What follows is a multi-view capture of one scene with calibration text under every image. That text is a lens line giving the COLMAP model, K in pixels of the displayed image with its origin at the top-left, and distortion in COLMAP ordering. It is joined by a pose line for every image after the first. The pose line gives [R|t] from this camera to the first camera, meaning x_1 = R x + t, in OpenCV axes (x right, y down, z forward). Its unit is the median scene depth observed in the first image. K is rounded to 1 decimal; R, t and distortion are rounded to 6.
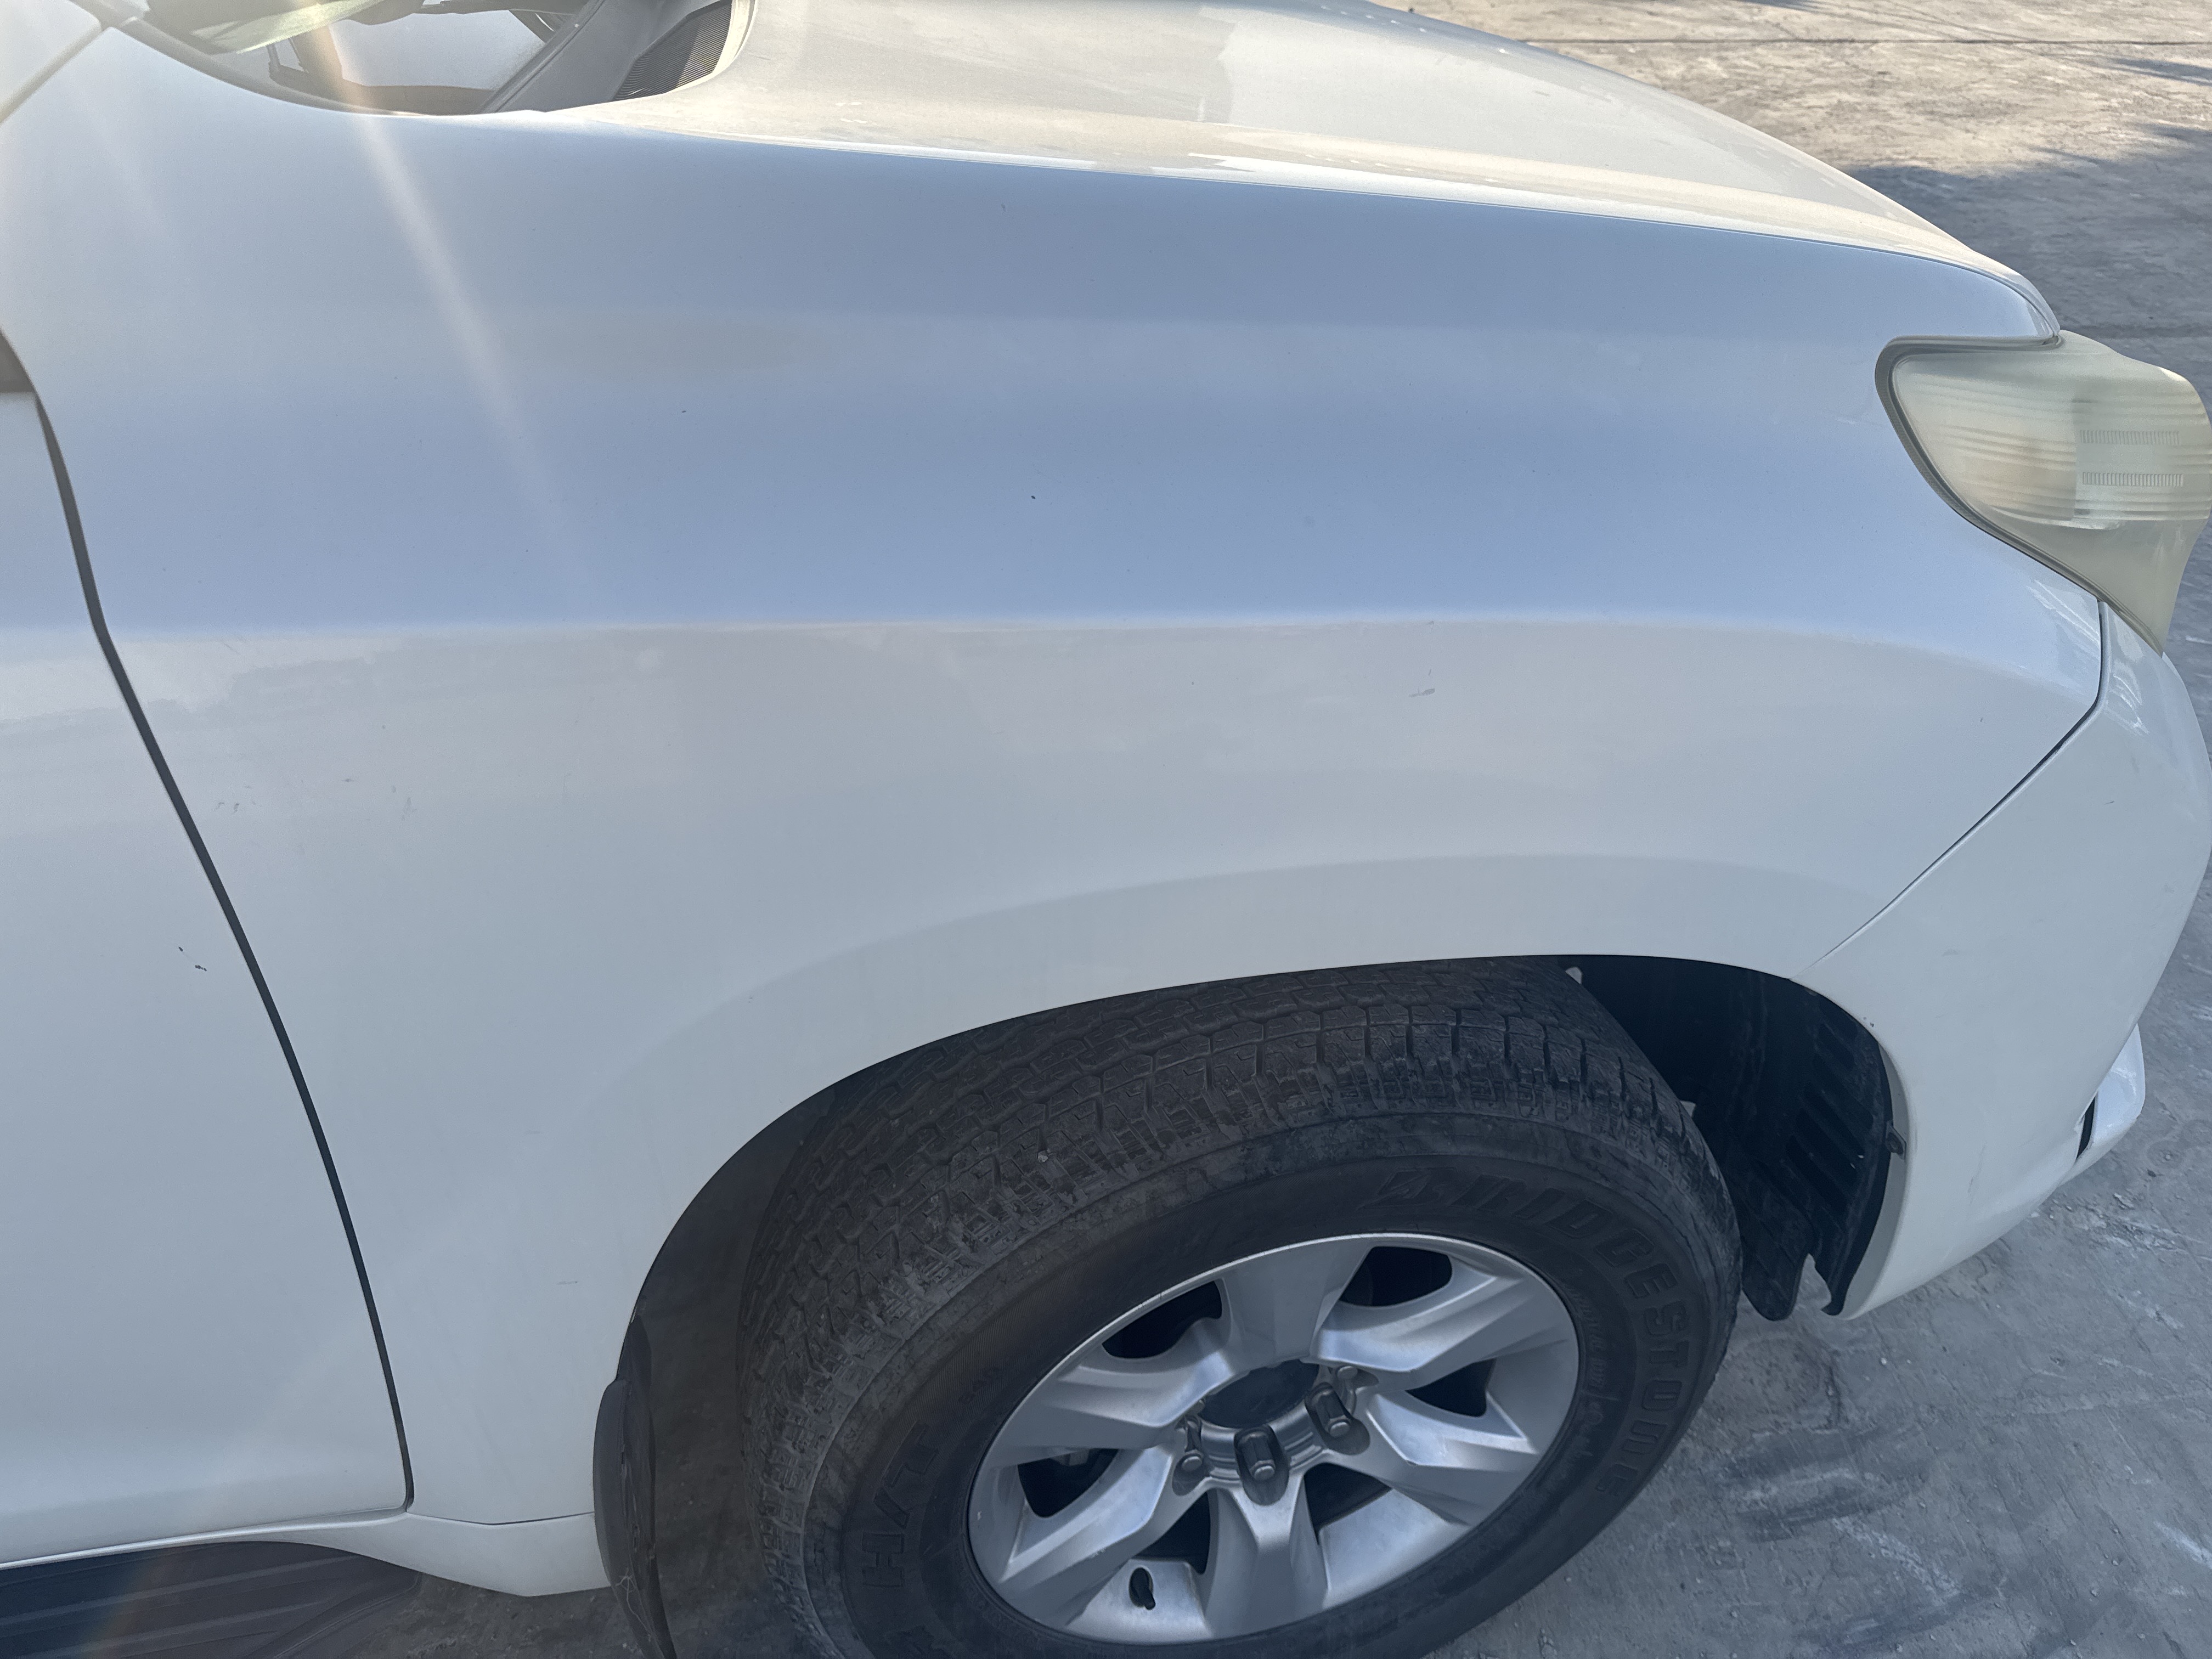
lens RADIAL K [[1564.5, 0, 1106.3], [0, 1564.5, 826.0], [0, 0, 1]] dist [0.012366, -0.018529]
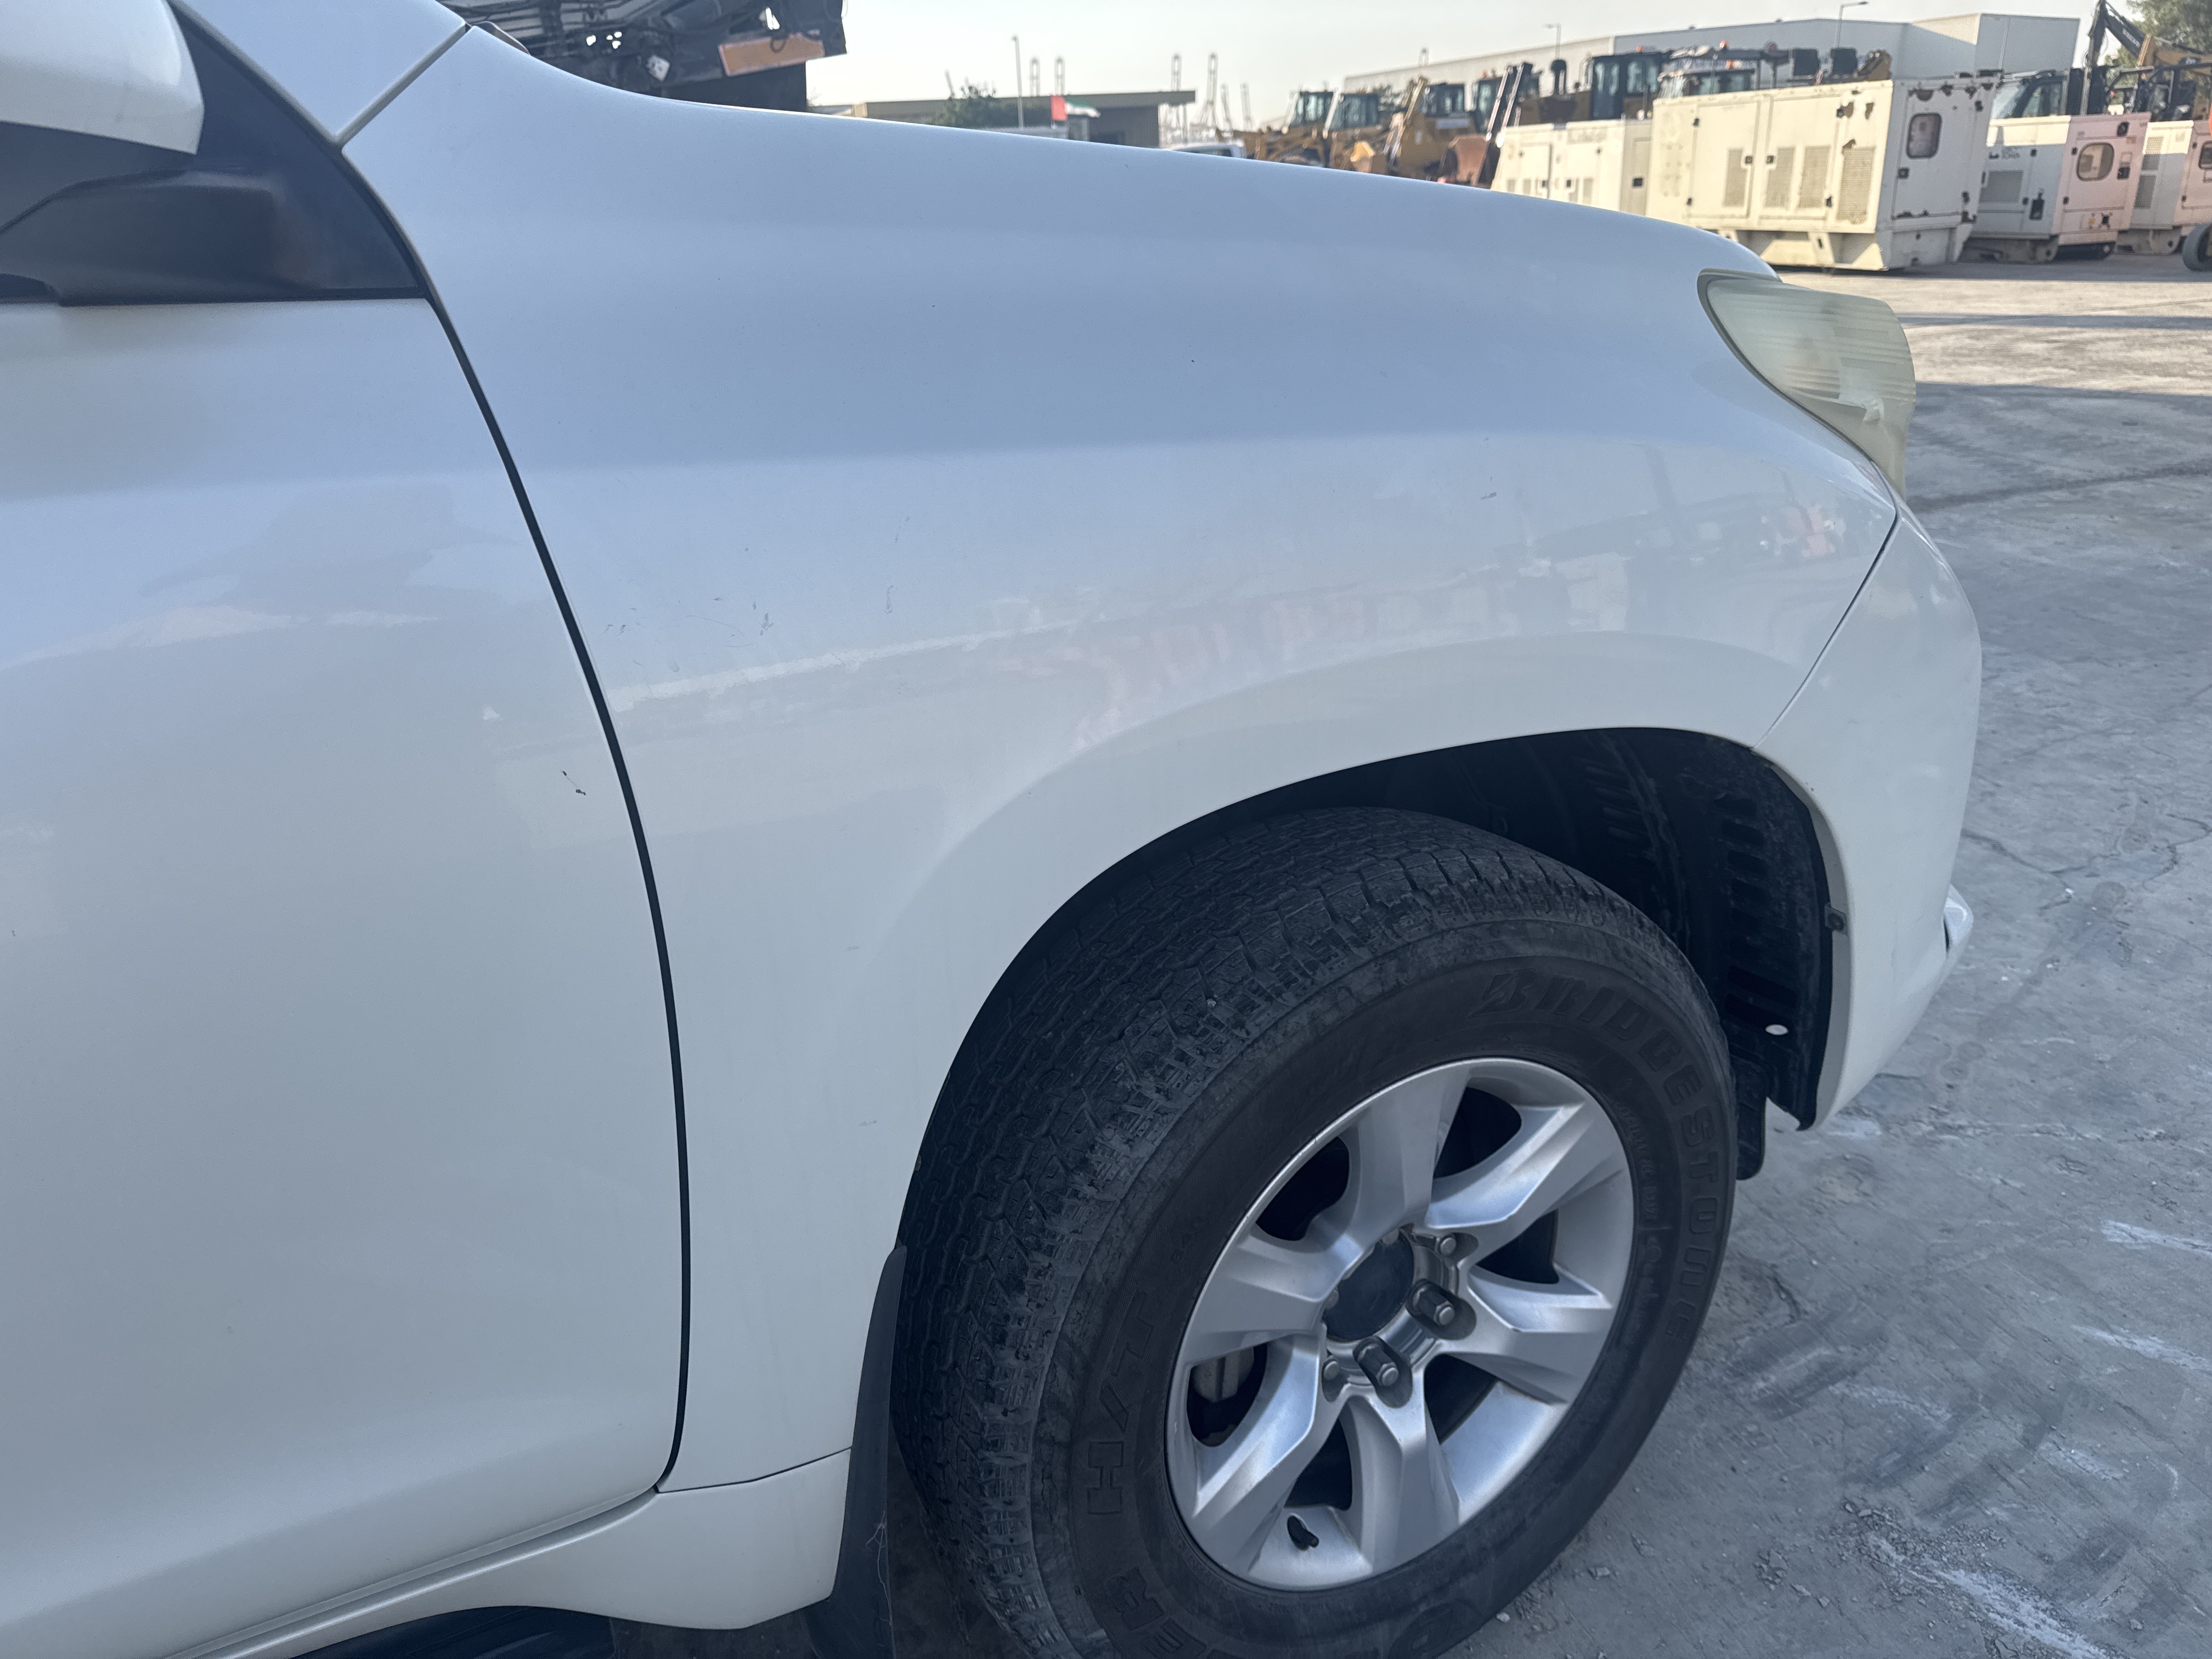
lens RADIAL K [[1564.5, 0, 1098.3], [0, 1564.5, 834.5], [0, 0, 1]] dist [0.012366, -0.018529]
pose [[0.962568, -0.148684, 0.226617, -0.294362], [0.197096, 0.957917, -0.208683, 0.261080], [-0.186052, 0.245537, 0.951365, -0.065211]]
